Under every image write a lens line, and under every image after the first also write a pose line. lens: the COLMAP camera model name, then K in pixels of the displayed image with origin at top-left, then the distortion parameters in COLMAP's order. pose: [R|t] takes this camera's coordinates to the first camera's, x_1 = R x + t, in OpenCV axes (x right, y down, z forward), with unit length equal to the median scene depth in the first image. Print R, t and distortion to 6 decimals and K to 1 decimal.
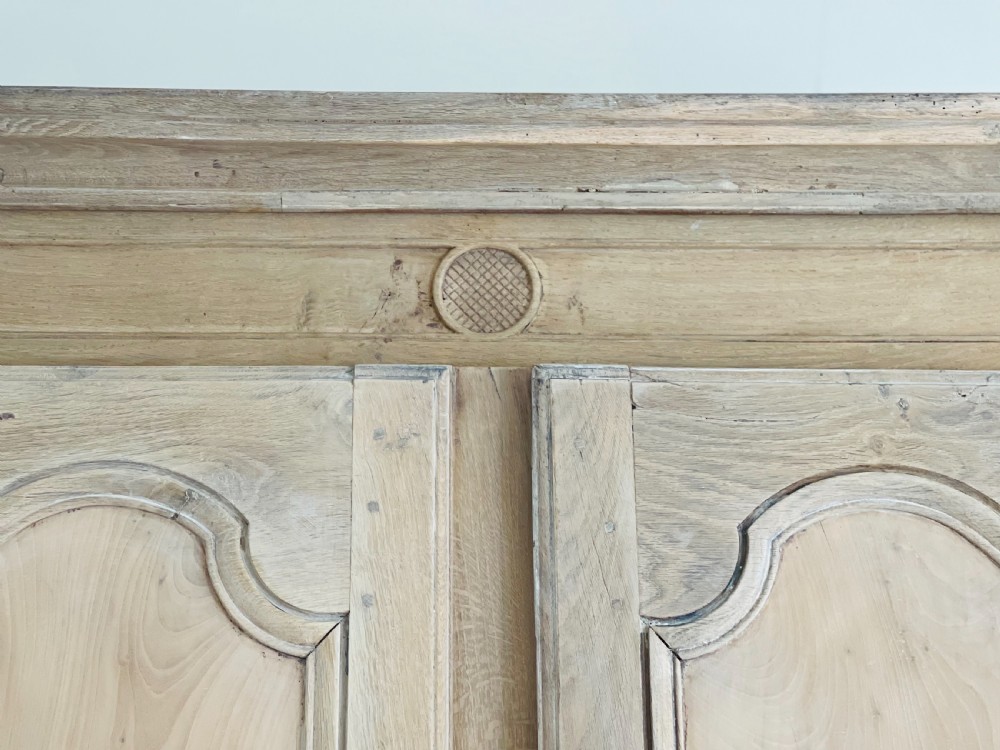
lens RADIAL K [[1872.0, 0, 500.0], [0, 1872.0, 375.0], [0, 0, 1]] dist [0.229056, -0.408692]
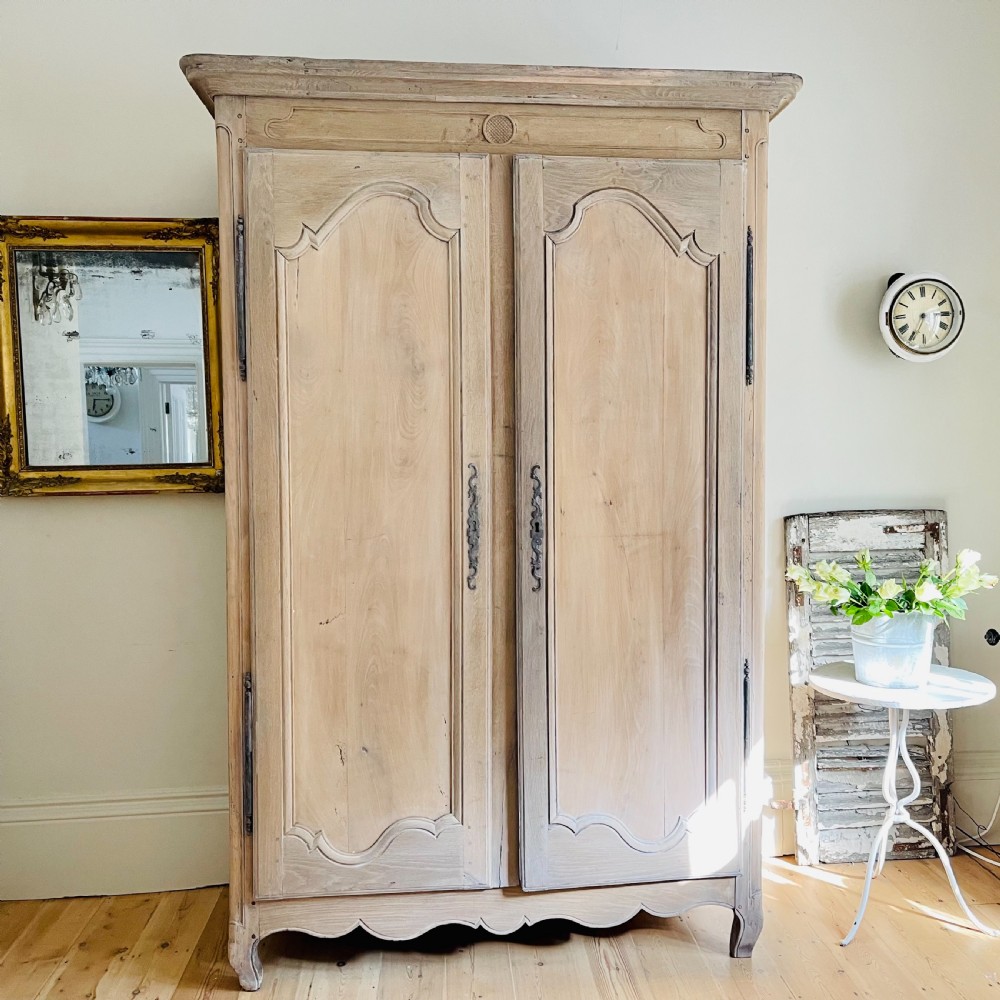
lens RADIAL K [[1008.5, 0, 541.2], [0, 1008.5, 496.9], [0, 0, 1]] dist [0.028135, 0.005972]
pose [[0.998159, -0.000873, 0.060648, -0.042853], [-0.018730, 0.946594, 0.321884, -0.008469], [-0.057690, -0.322427, 0.944835, -0.890049]]
